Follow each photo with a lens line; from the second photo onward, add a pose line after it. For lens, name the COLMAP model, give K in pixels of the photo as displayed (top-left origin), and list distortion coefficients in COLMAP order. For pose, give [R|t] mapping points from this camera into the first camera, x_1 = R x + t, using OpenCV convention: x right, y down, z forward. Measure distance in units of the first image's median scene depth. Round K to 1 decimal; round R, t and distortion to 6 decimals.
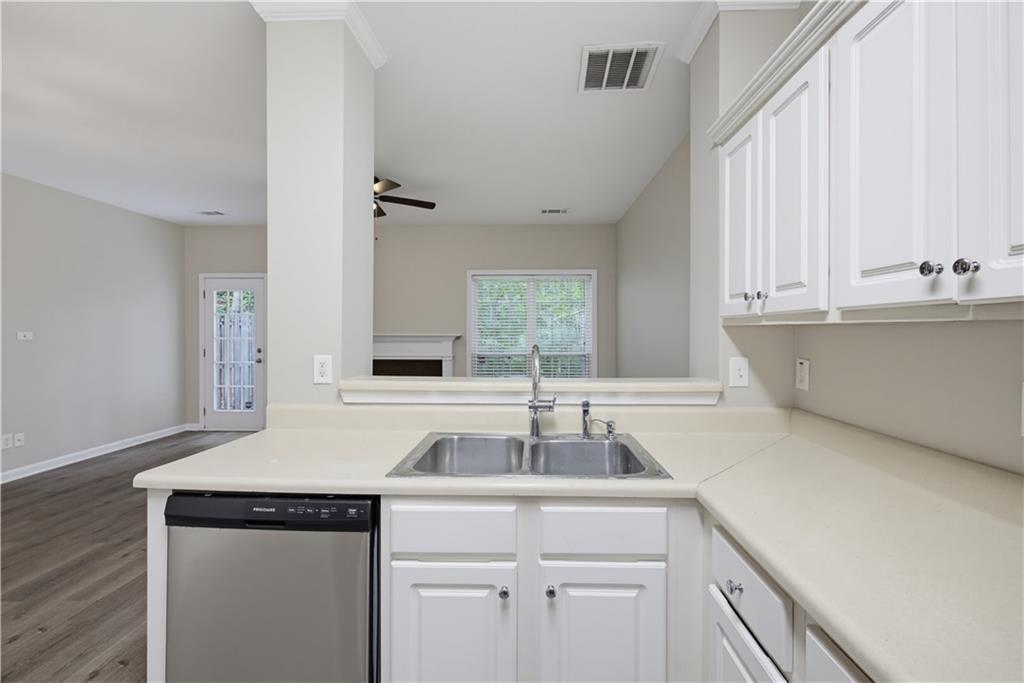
lens RADIAL K [[438.9, 0, 512.0], [0, 438.9, 336.4], [0, 0, 1]] dist [0.004092, 0.000523]
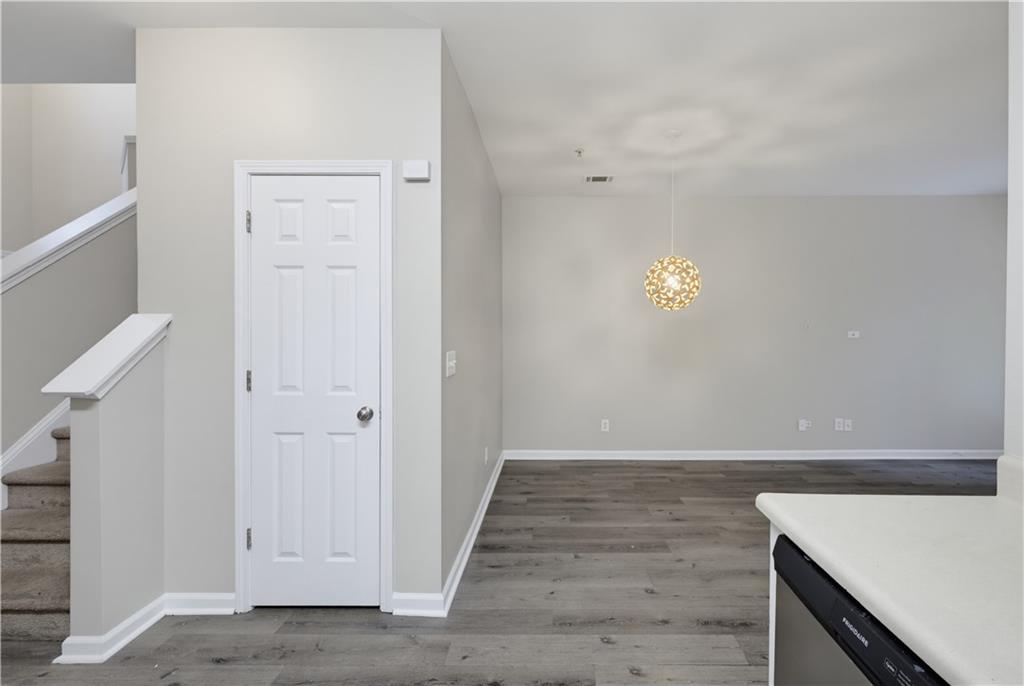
lens RADIAL K [[438.9, 0, 511.8], [0, 438.9, 337.0], [0, 0, 1]] dist [0.004092, 0.000523]
pose [[0.024327, 0.007161, -0.999678, 0.003598], [-0.002458, 0.999972, 0.007104, -0.001268], [0.999701, 0.002285, 0.024344, 0.109685]]
